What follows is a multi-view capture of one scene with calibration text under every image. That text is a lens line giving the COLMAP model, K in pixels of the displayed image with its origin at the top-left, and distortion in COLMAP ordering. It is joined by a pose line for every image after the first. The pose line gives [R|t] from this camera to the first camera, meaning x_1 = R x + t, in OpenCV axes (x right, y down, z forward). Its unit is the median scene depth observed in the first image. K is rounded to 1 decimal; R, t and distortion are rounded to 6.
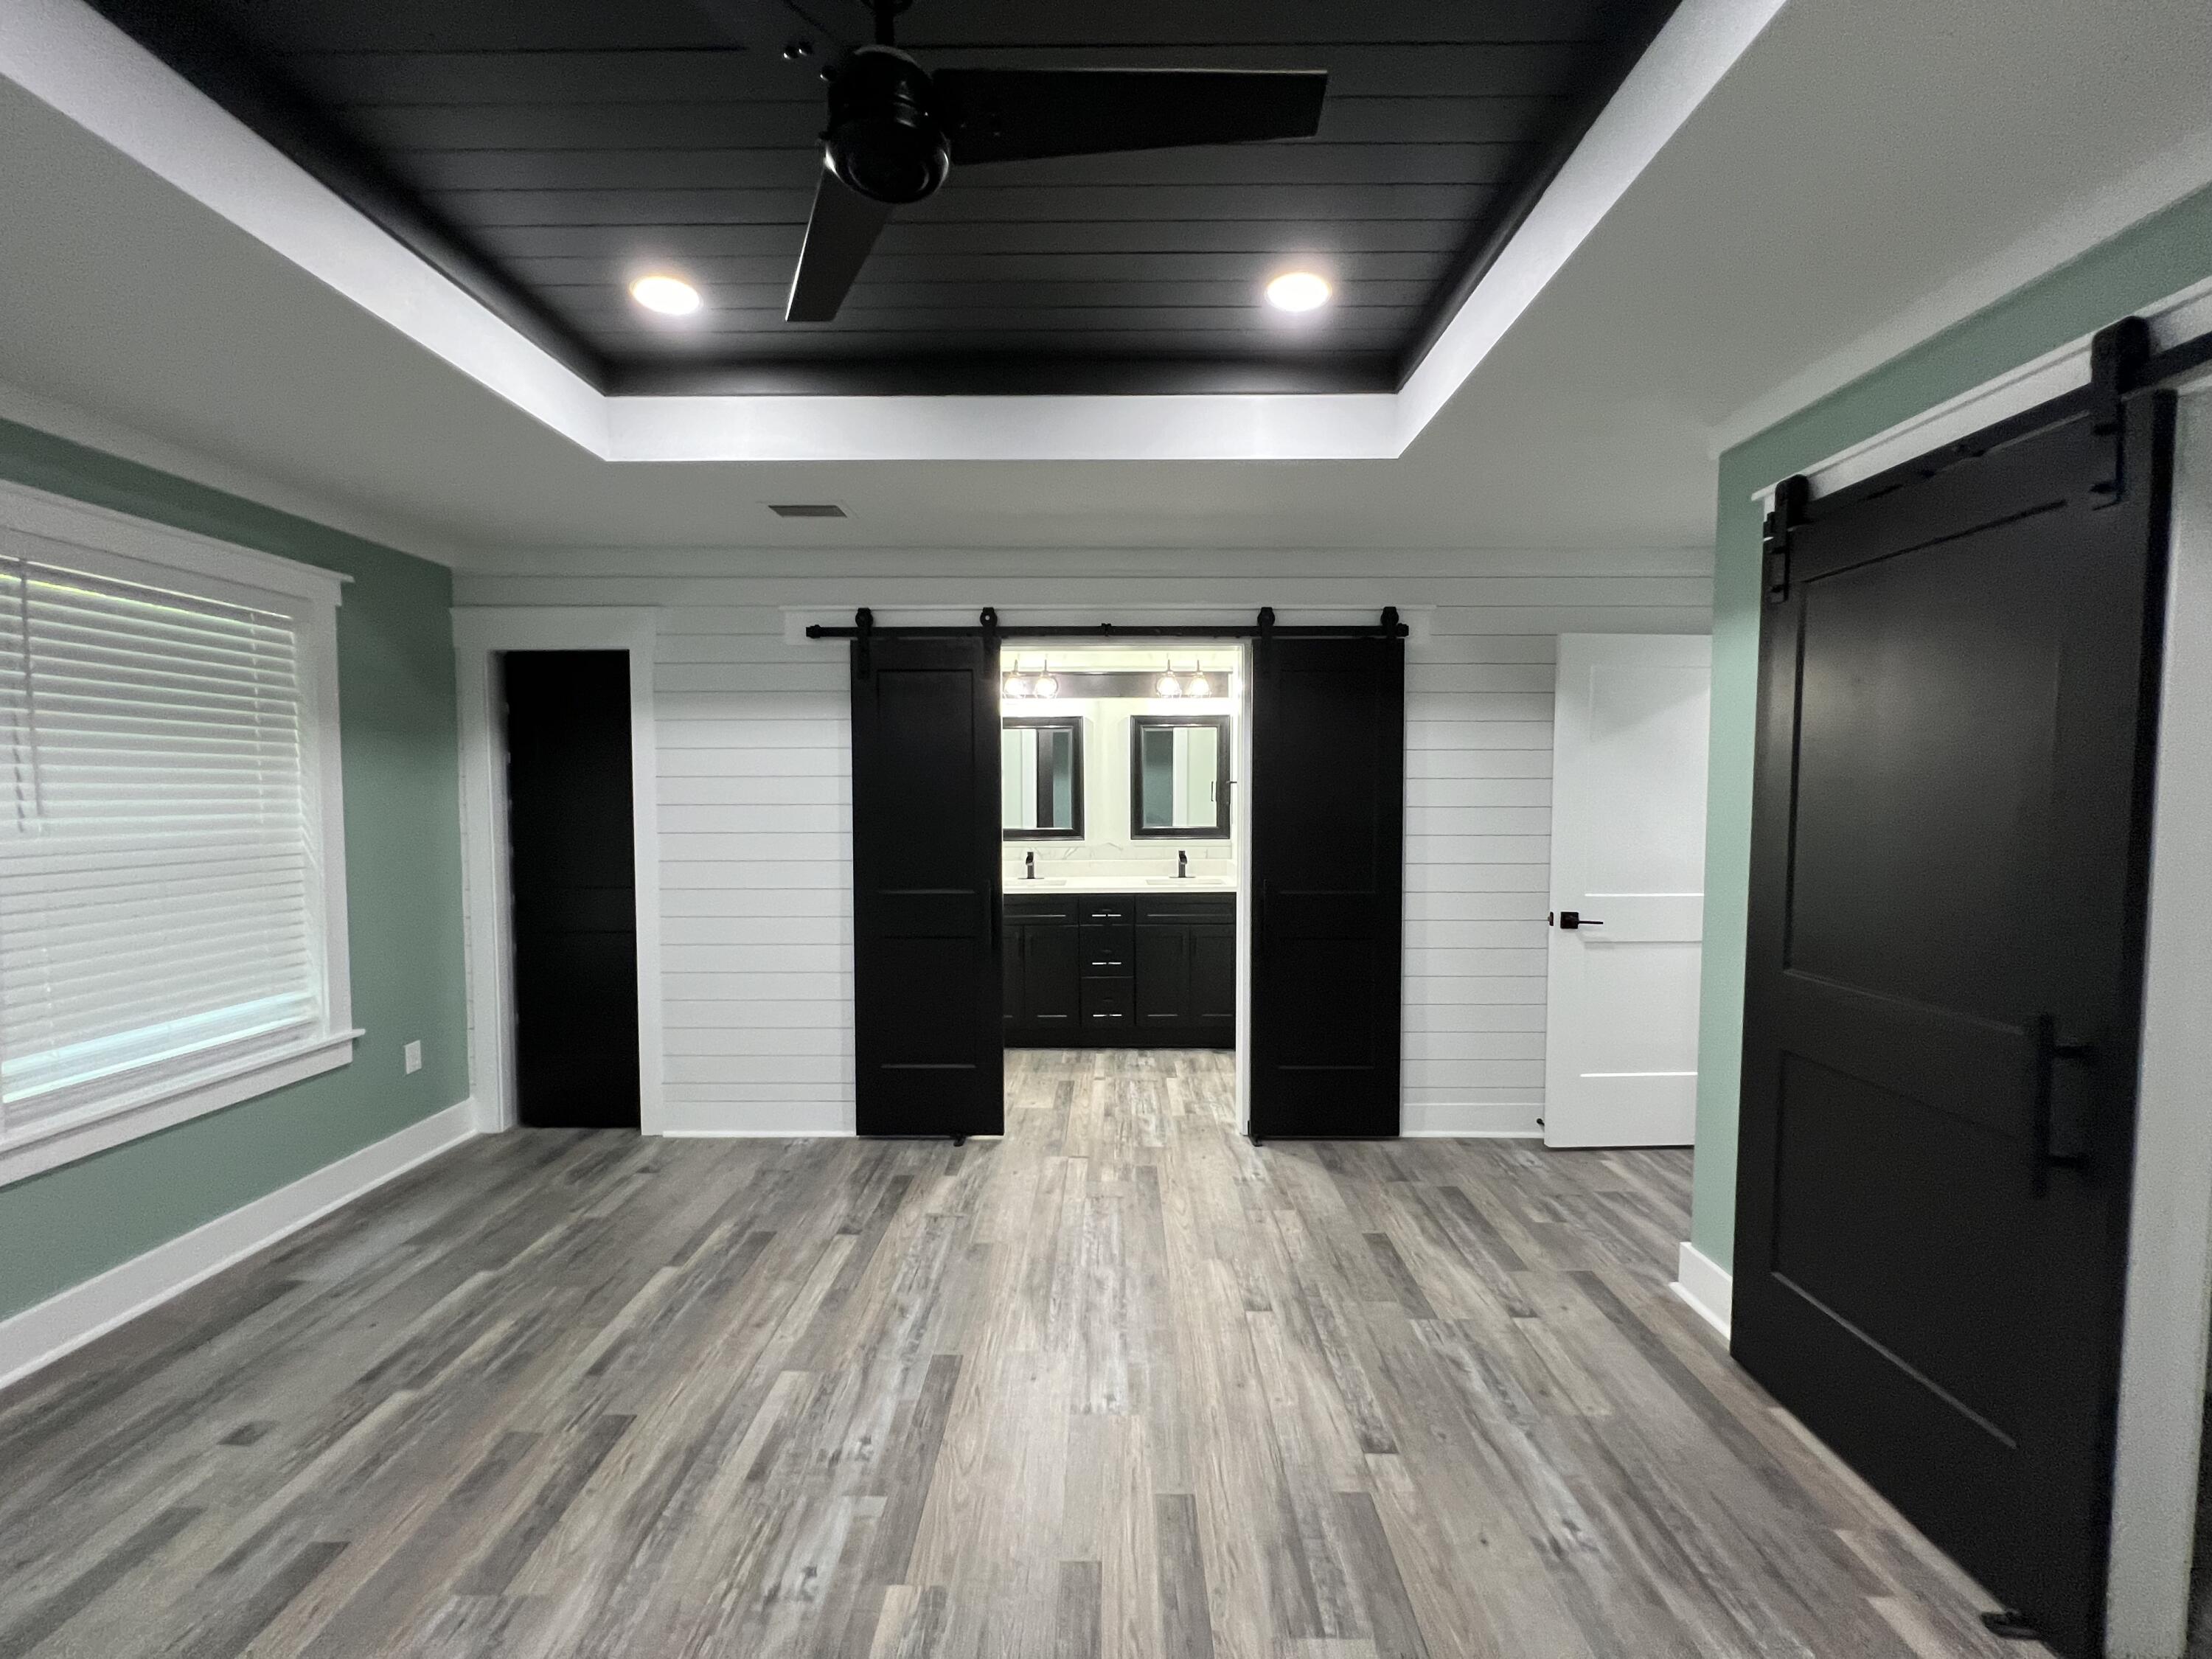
lens RADIAL K [[888.4, 0, 1107.3], [0, 888.4, 832.5], [0, 0, 1]] dist [-0.001299, 0.000779]
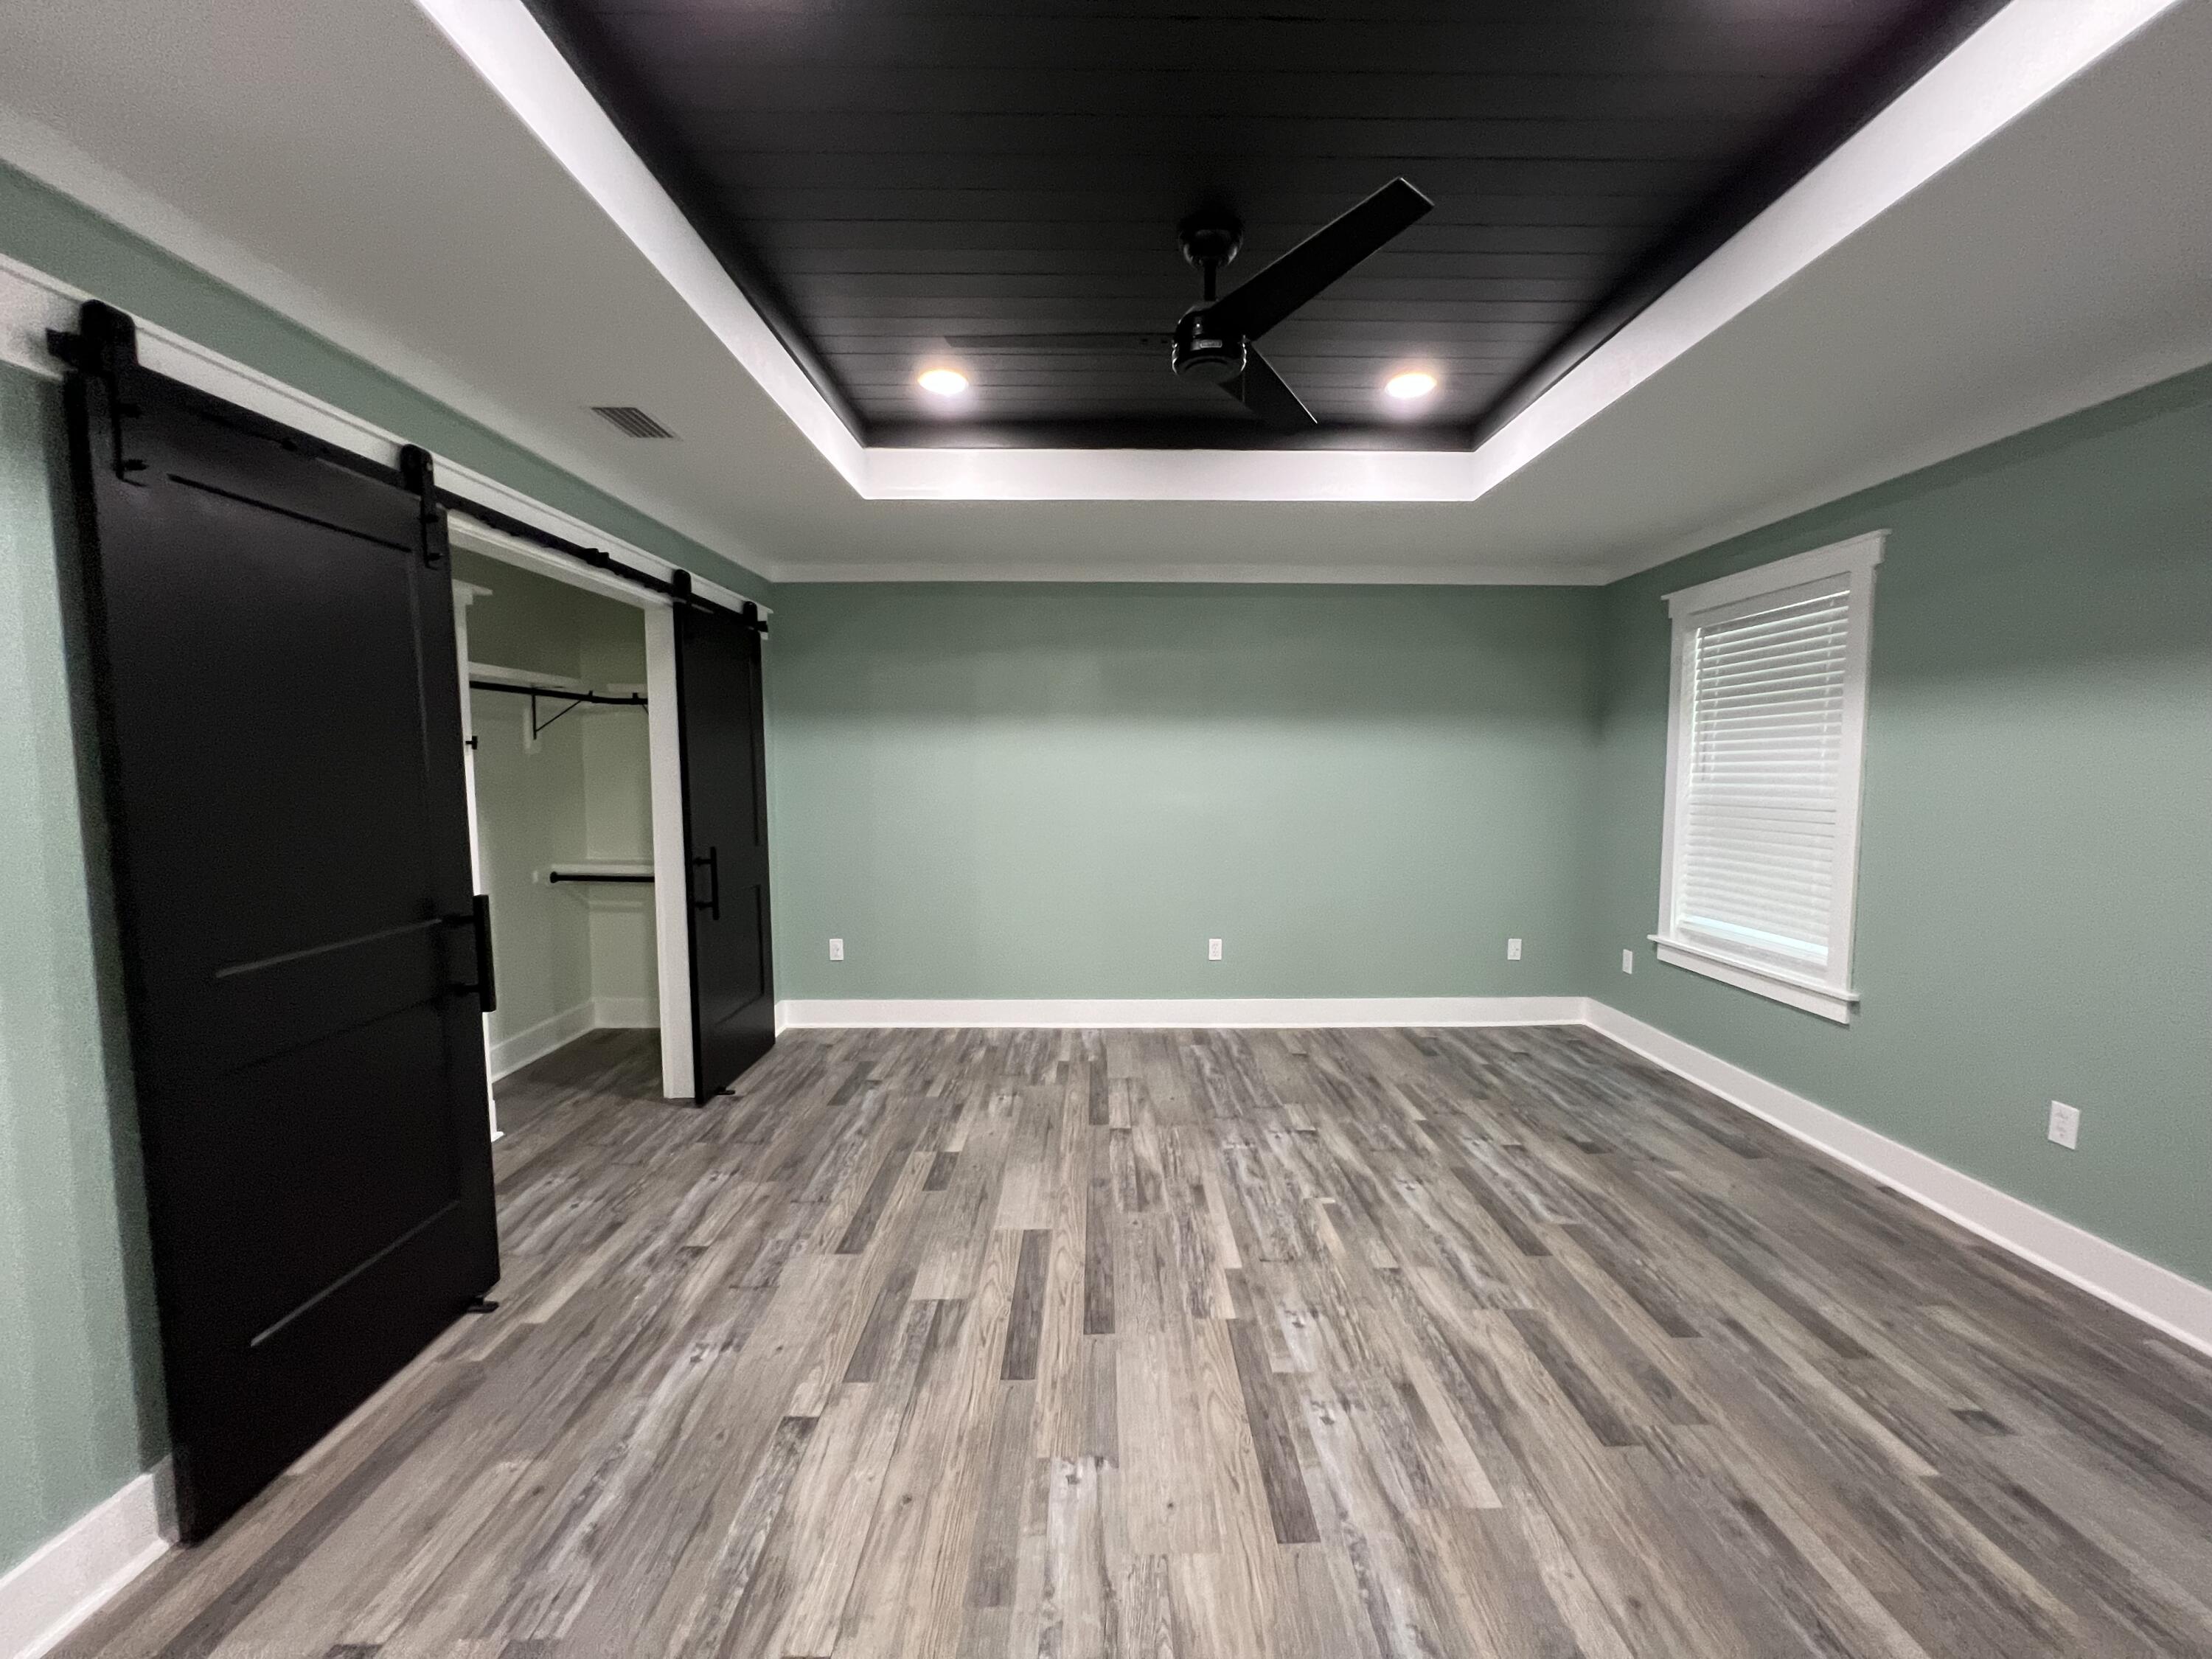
lens RADIAL K [[888.4, 0, 1107.3], [0, 888.4, 832.5], [0, 0, 1]] dist [-0.001299, 0.000779]
pose [[-0.999858, 0.005218, -0.016032, -0.021358], [0.003232, 0.992584, 0.121517, -0.071152], [0.016548, 0.121448, -0.992460, 1.967726]]
